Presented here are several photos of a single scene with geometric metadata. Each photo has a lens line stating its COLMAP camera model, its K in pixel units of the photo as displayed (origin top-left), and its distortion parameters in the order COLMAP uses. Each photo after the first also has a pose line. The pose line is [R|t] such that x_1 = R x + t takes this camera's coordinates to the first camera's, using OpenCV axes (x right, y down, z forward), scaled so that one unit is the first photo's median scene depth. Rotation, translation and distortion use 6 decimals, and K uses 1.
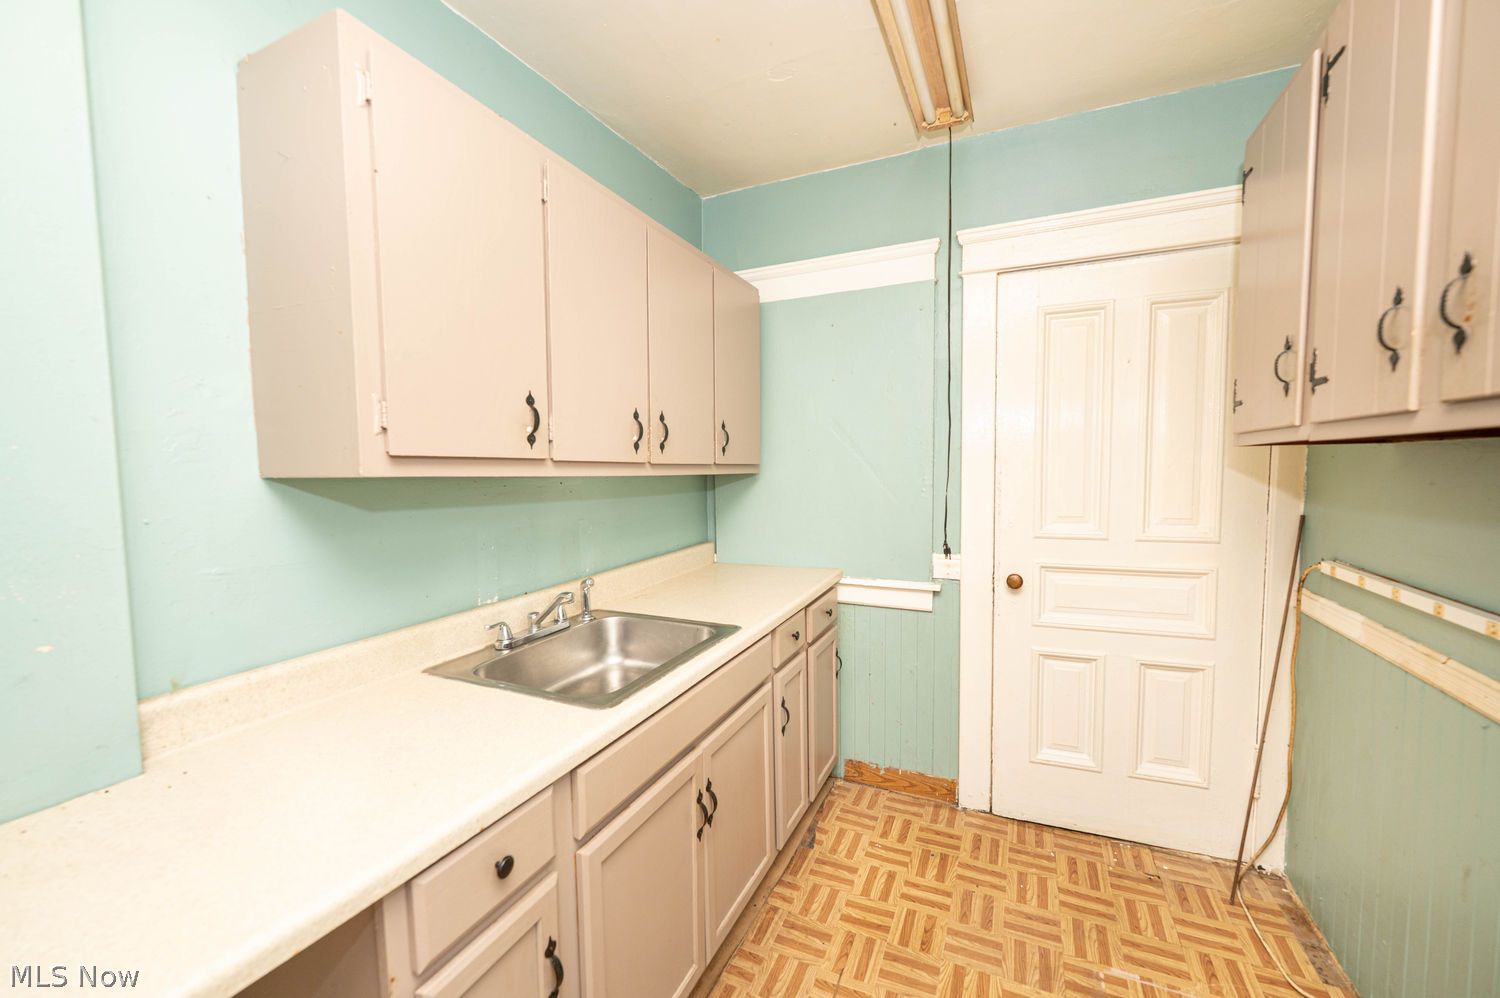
lens RADIAL K [[587.9, 0, 755.5], [0, 587.9, 504.9], [0, 0, 1]] dist [-0.002036, -0.000266]
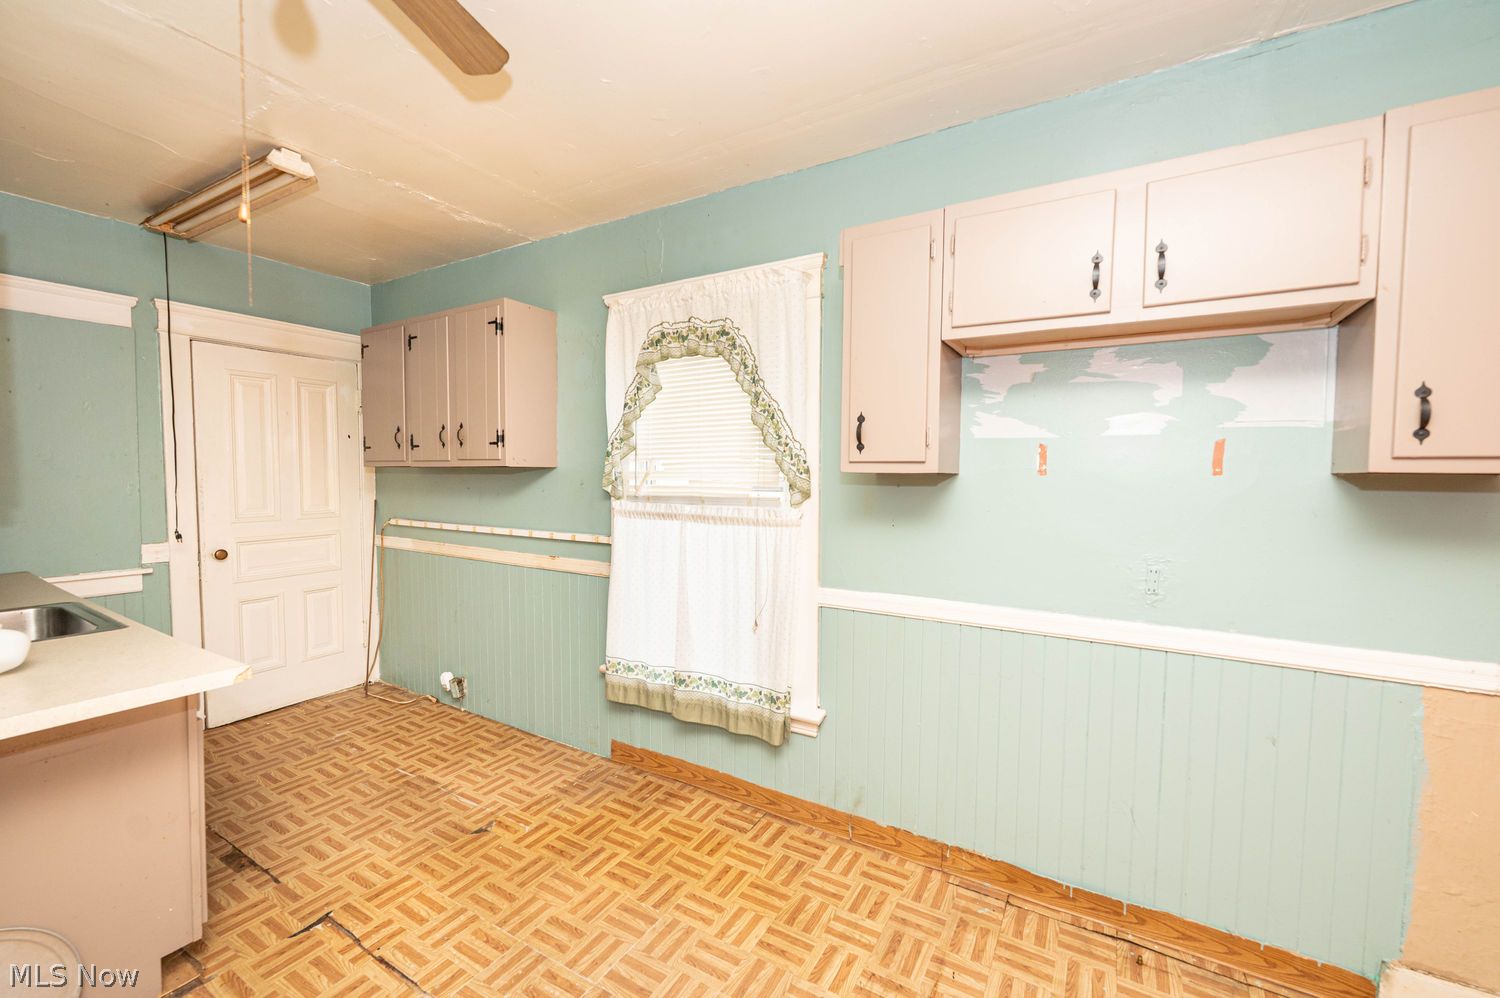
lens RADIAL K [[585.5, 0, 750.0], [0, 585.5, 499.0], [0, 0, 1]] dist [-0.001265, -0.000114]
pose [[0.088849, -0.032666, 0.995509, -0.963535], [0.063986, 0.997585, 0.027024, 0.041564], [-0.993988, 0.061297, 0.090725, -0.478865]]
